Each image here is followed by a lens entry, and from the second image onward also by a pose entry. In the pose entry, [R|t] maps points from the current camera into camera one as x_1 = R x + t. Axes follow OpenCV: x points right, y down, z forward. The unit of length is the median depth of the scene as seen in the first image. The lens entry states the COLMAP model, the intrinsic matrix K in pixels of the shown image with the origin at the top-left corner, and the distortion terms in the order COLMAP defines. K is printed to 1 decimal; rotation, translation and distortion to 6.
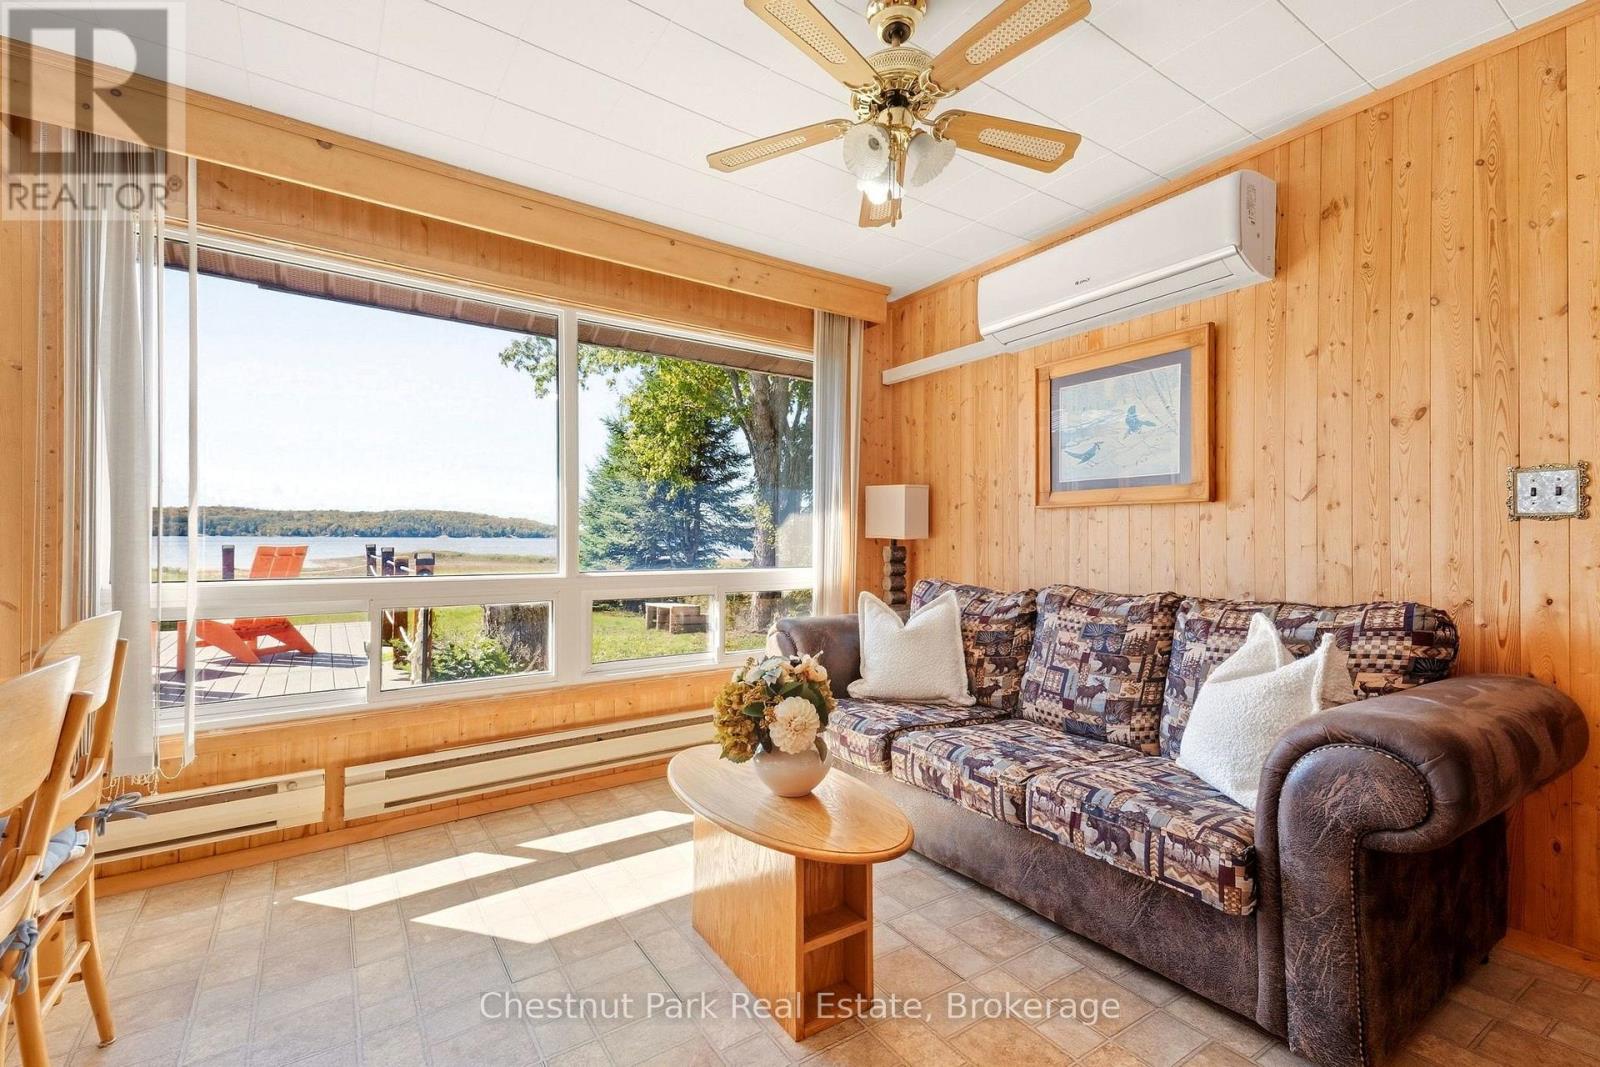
lens RADIAL K [[699.6, 0, 800.3], [0, 699.6, 535.7], [0, 0, 1]] dist [0.085061, -0.032054]
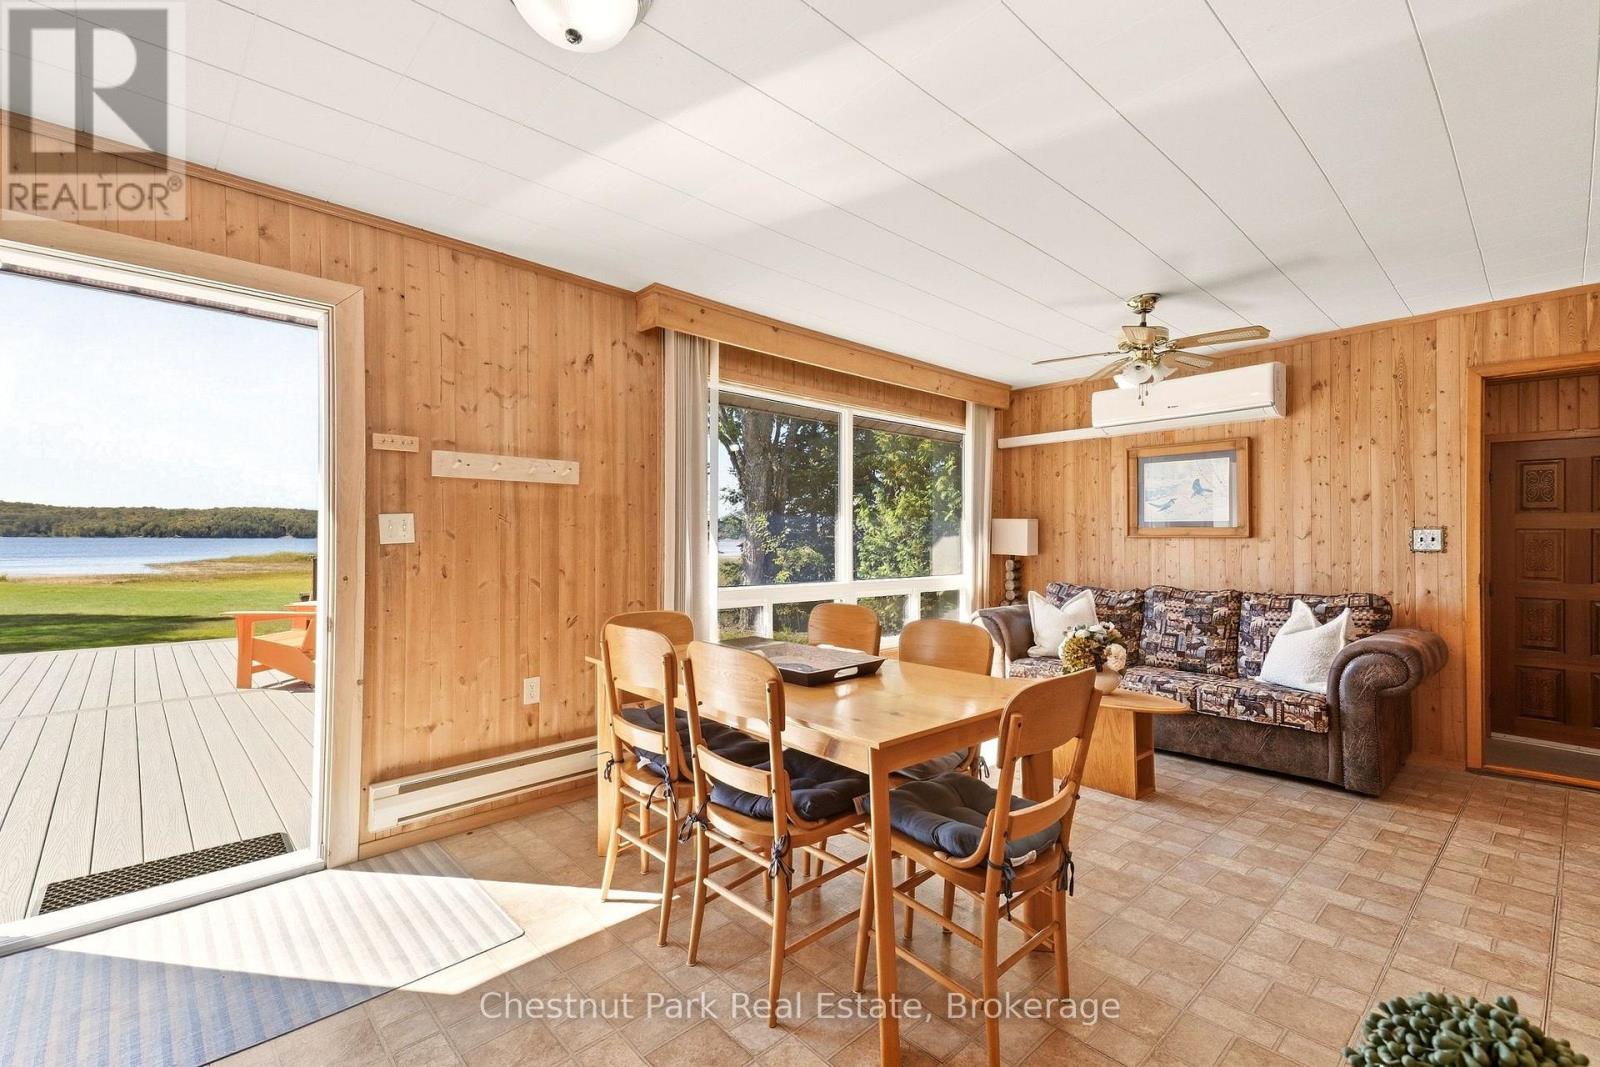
lens RADIAL K [[696.0, 0, 800.0], [0, 696.0, 533.5], [0, 0, 1]] dist [0.086258, -0.030853]
pose [[0.987930, -0.000918, 0.154898, -0.856830], [0.001358, 0.999995, -0.002733, -0.058934], [-0.154895, 0.002911, 0.987927, -0.616477]]
